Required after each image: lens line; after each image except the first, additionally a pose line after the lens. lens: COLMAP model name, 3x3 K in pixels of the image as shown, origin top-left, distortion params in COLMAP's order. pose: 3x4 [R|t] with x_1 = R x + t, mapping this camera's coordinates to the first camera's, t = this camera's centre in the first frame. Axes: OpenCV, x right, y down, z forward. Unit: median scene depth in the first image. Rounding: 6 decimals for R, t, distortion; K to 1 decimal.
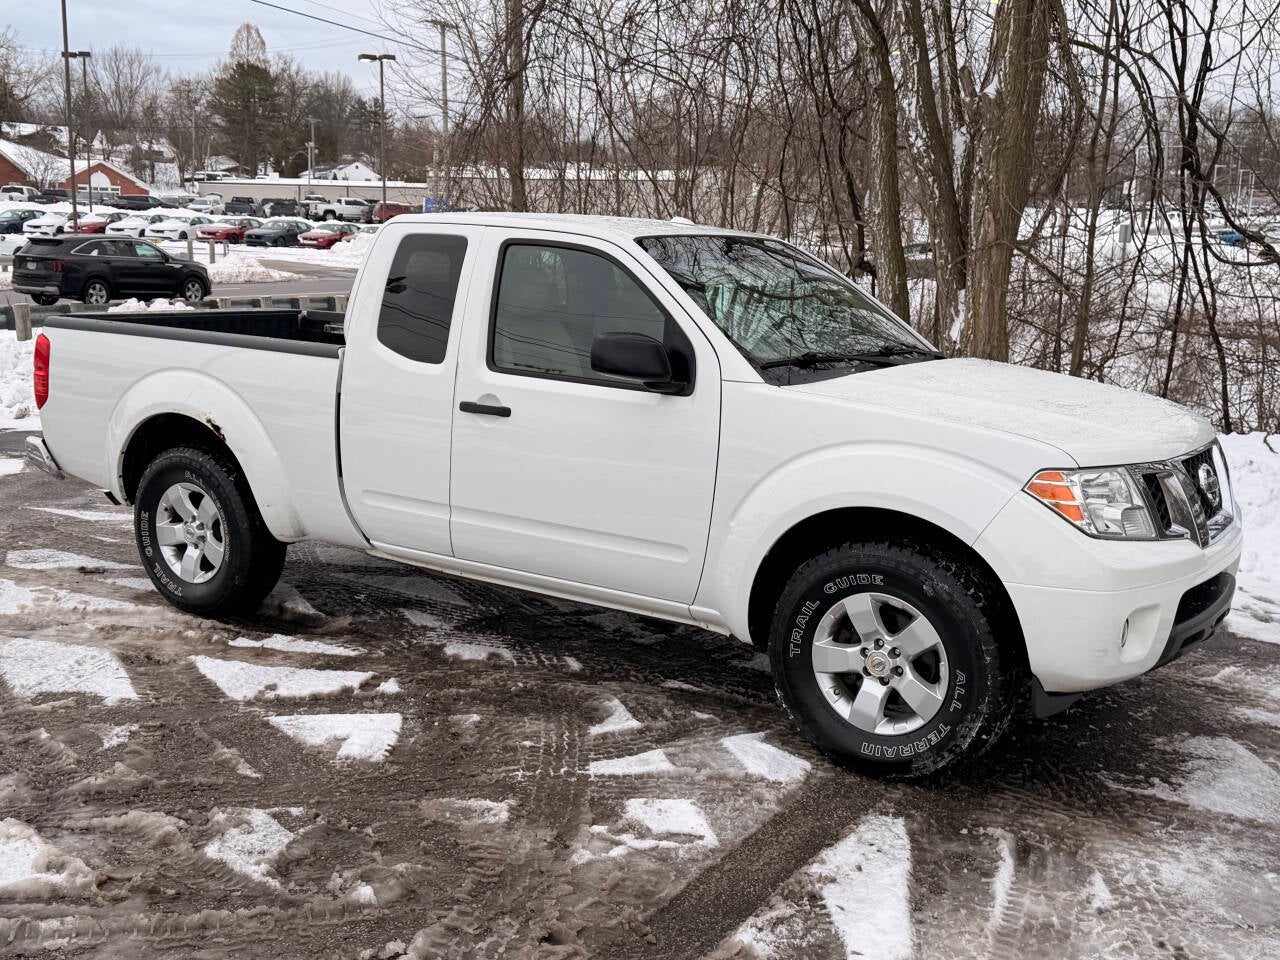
lens RADIAL K [[1330.6, 0, 636.1], [0, 1330.6, 487.7], [0, 0, 1]] dist [0.197553, -0.432482]
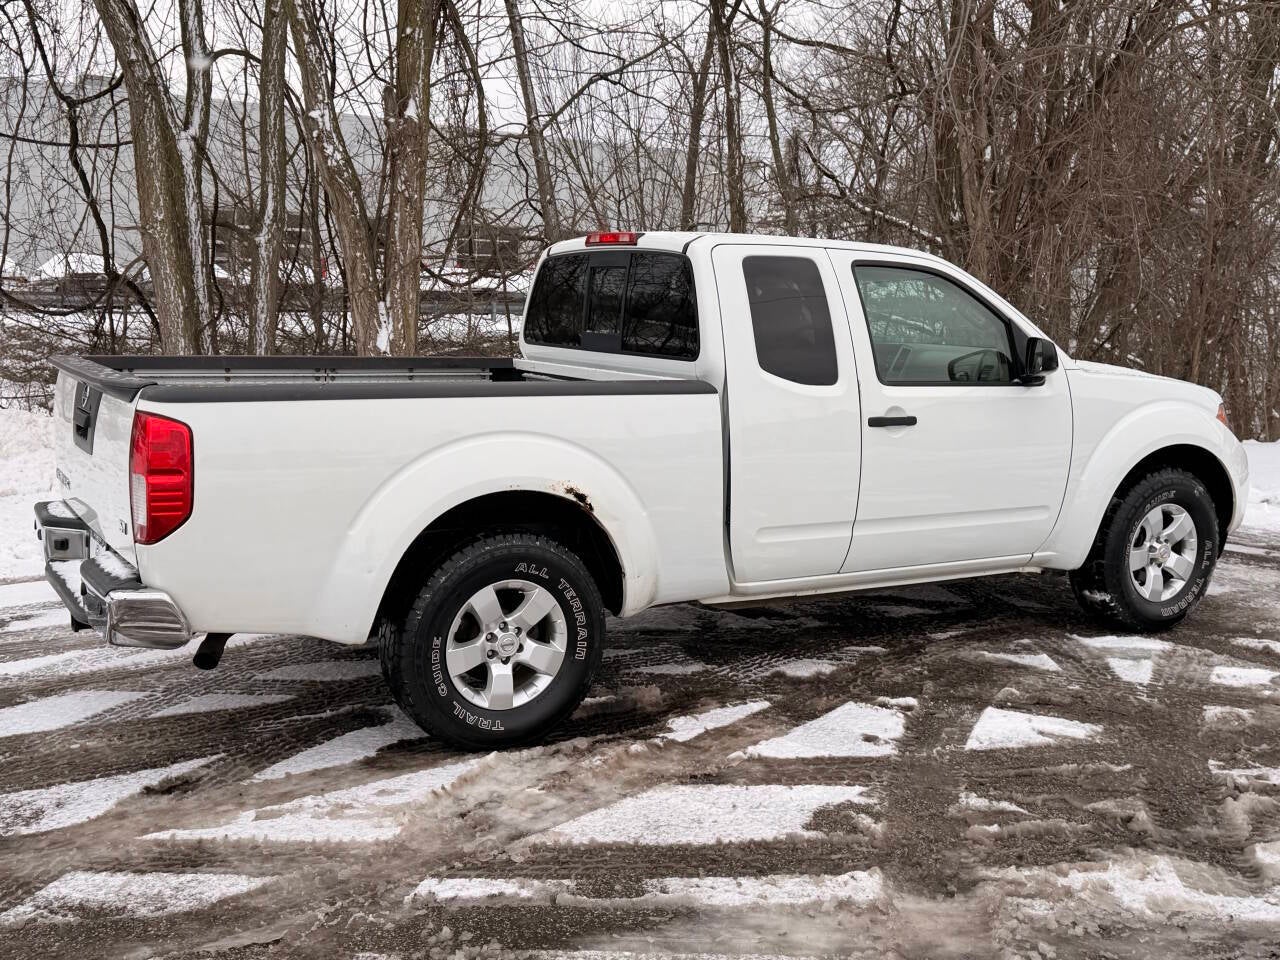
lens RADIAL K [[1327.2, 0, 623.1], [0, 1327.2, 486.1], [0, 0, 1]] dist [0.202080, -0.443898]
pose [[0.445734, -0.150830, 0.882367, -1.140188], [0.152379, 0.984101, 0.091244, -0.136238], [-0.882101, 0.093784, 0.461630, 0.696588]]
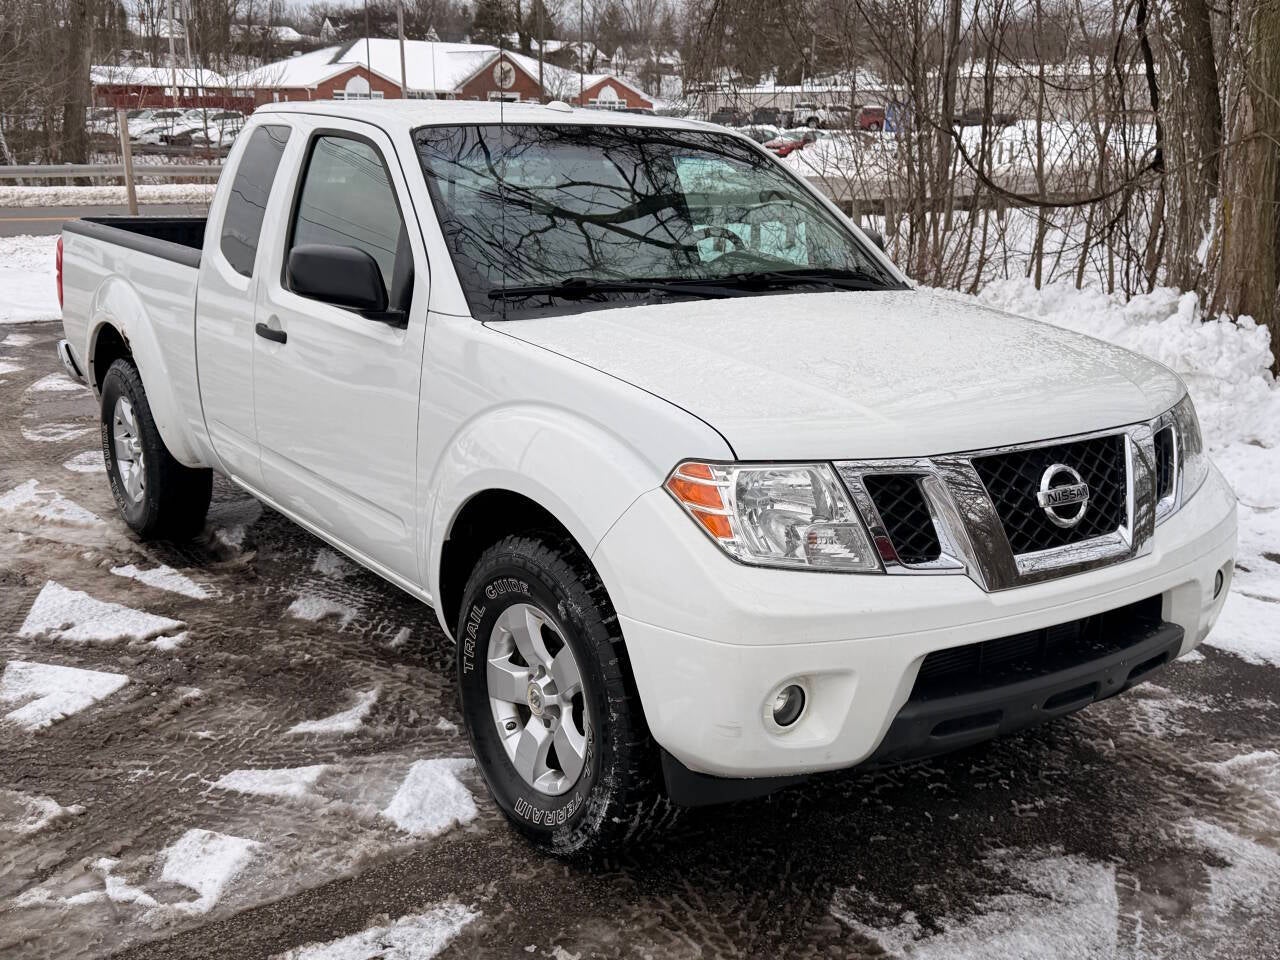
lens RADIAL K [[1338.9, 0, 632.8], [0, 1338.9, 481.6], [0, 0, 1]] dist [0.151809, -0.294582]
pose [[0.933442, 0.078996, -0.349923, 0.406063], [-0.057801, 0.995827, 0.070622, -0.038531], [0.354042, -0.045695, 0.934112, 0.269716]]
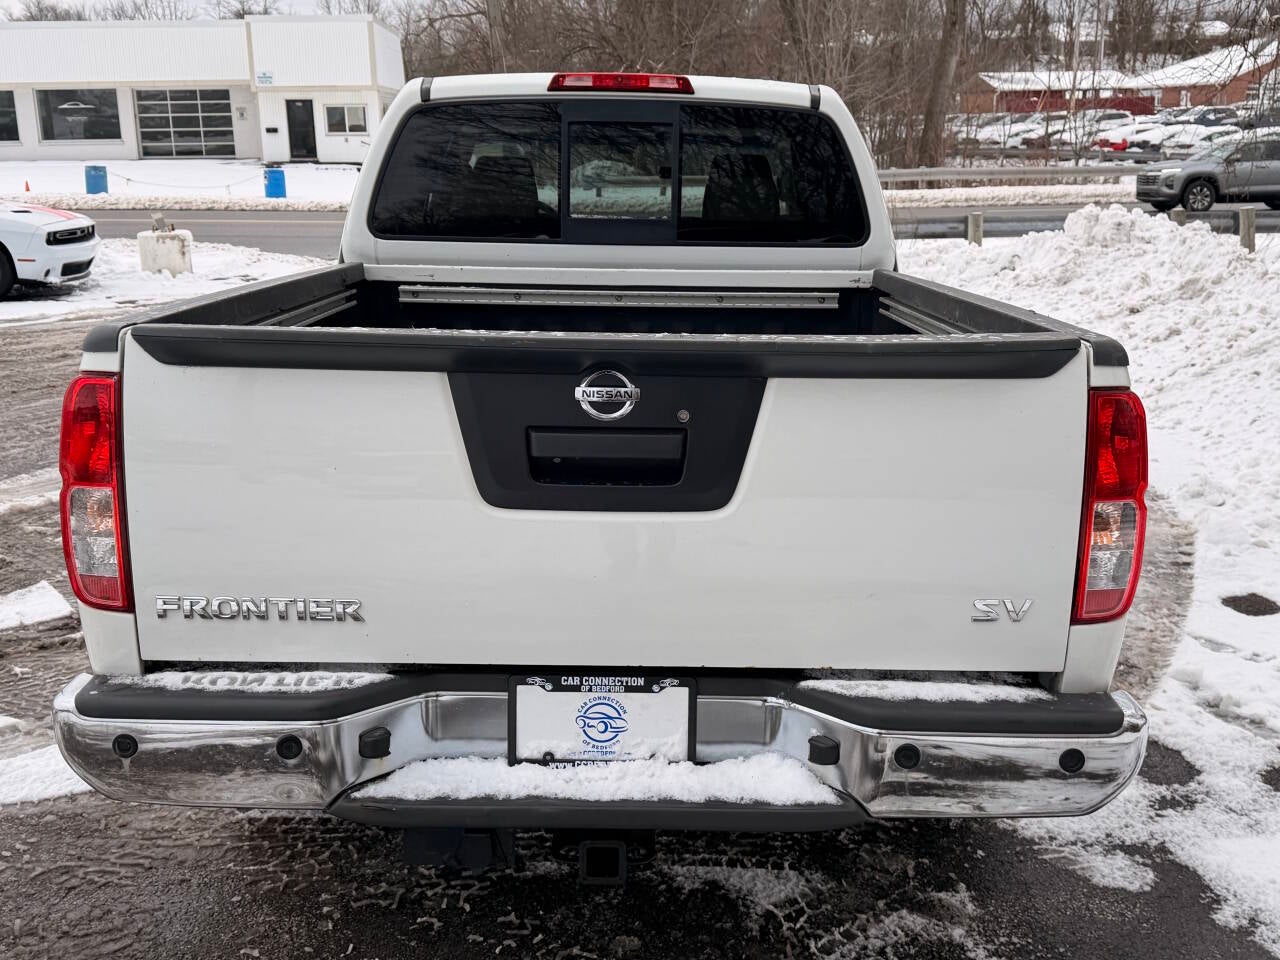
lens RADIAL K [[1374.4, 0, 640.0], [0, 1374.4, 480.0], [0, 0, 1]] dist [0.206571, -0.493340]
pose [[-0.555800, -0.215227, 0.802972, -0.848395], [0.115956, 0.936390, 0.331251, -0.288864], [-0.823189, 0.277219, -0.495489, 1.656347]]
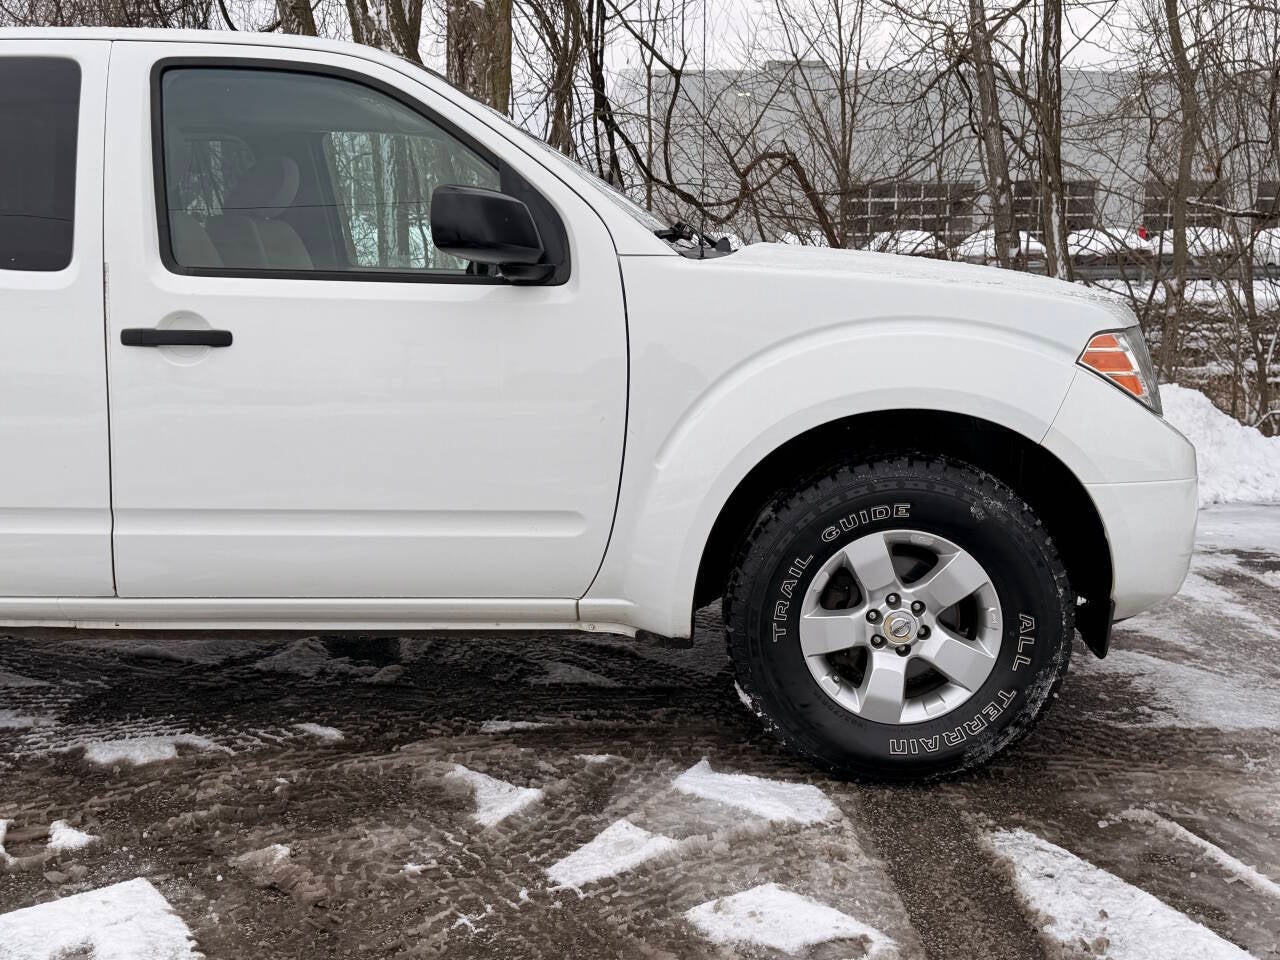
lens RADIAL K [[1327.7, 0, 628.6], [0, 1327.7, 479.5], [0, 0, 1]] dist [0.216084, -0.496139]
pose [[0.847829, -0.115597, 0.517517, -0.259060], [0.122290, 0.992266, 0.021298, 0.015524], [-0.515976, 0.045230, 0.855408, 0.378767]]
